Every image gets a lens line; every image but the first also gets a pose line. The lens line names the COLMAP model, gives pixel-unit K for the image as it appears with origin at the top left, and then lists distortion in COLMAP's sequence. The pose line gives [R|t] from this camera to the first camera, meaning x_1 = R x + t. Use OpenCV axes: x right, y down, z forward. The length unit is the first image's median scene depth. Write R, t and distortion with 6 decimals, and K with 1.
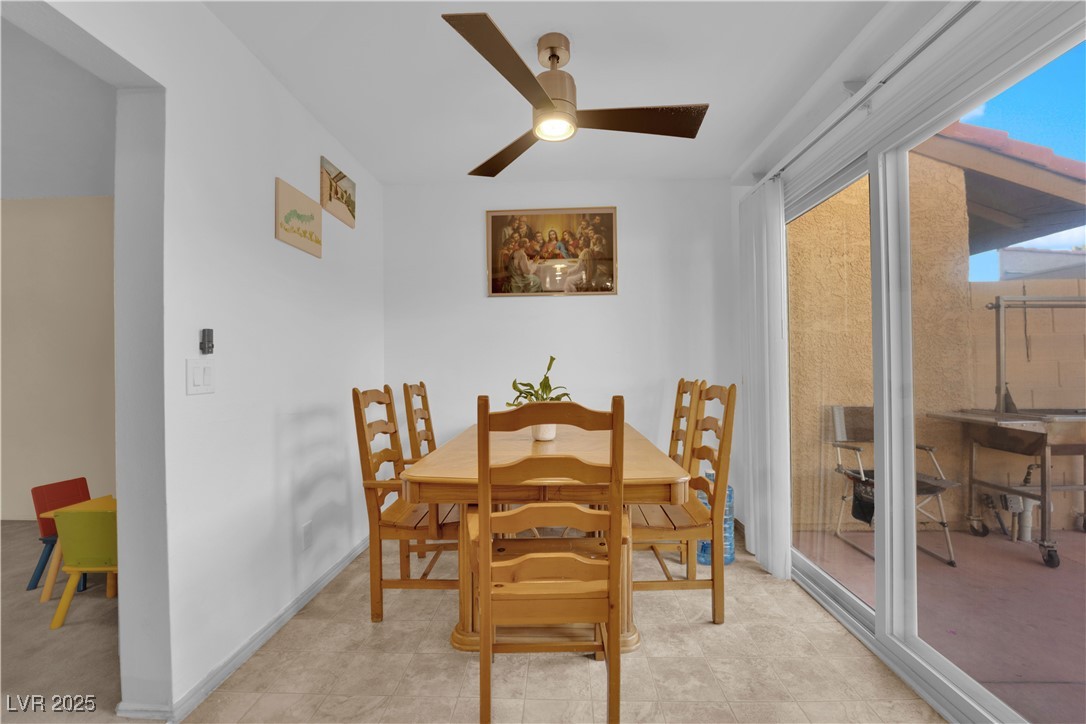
lens RADIAL K [[452.0, 0, 550.7], [0, 452.0, 362.1], [0, 0, 1]] dist [0.000066, -0.005520]
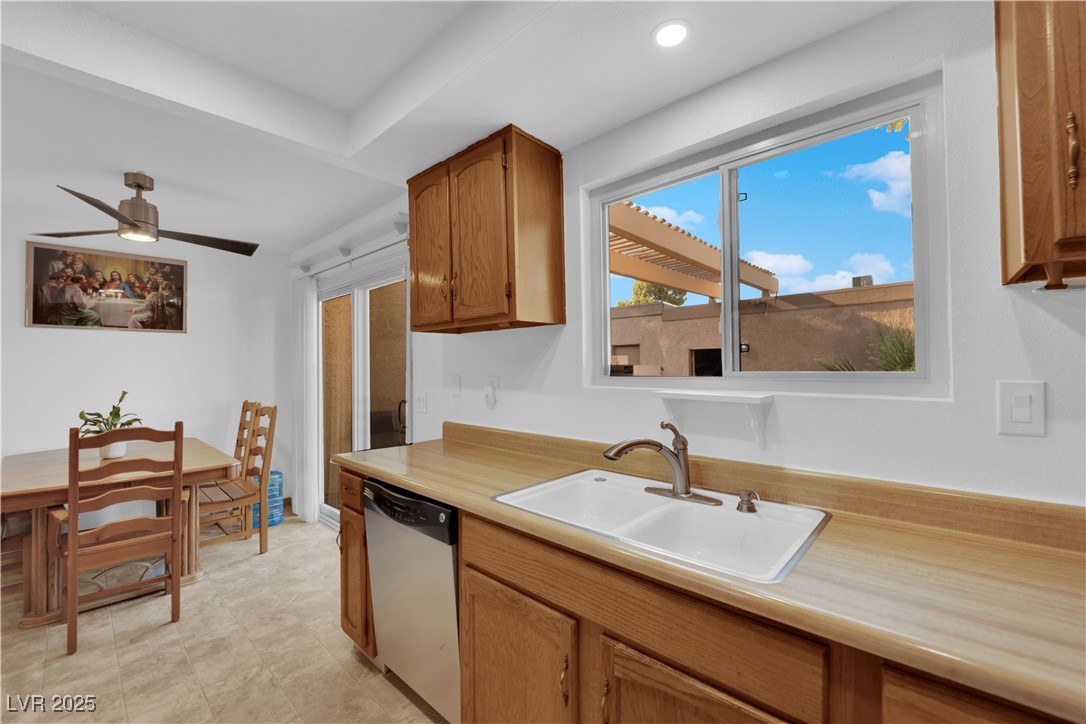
lens RADIAL K [[439.4, 0, 546.7], [0, 439.4, 360.8], [0, 0, 1]] dist [-0.008068, -0.004940]
pose [[0.660924, 0.016696, 0.750267, -0.120342], [-0.005310, 0.999831, -0.017573, -0.077121], [-0.750434, 0.007630, 0.660901, -0.660483]]
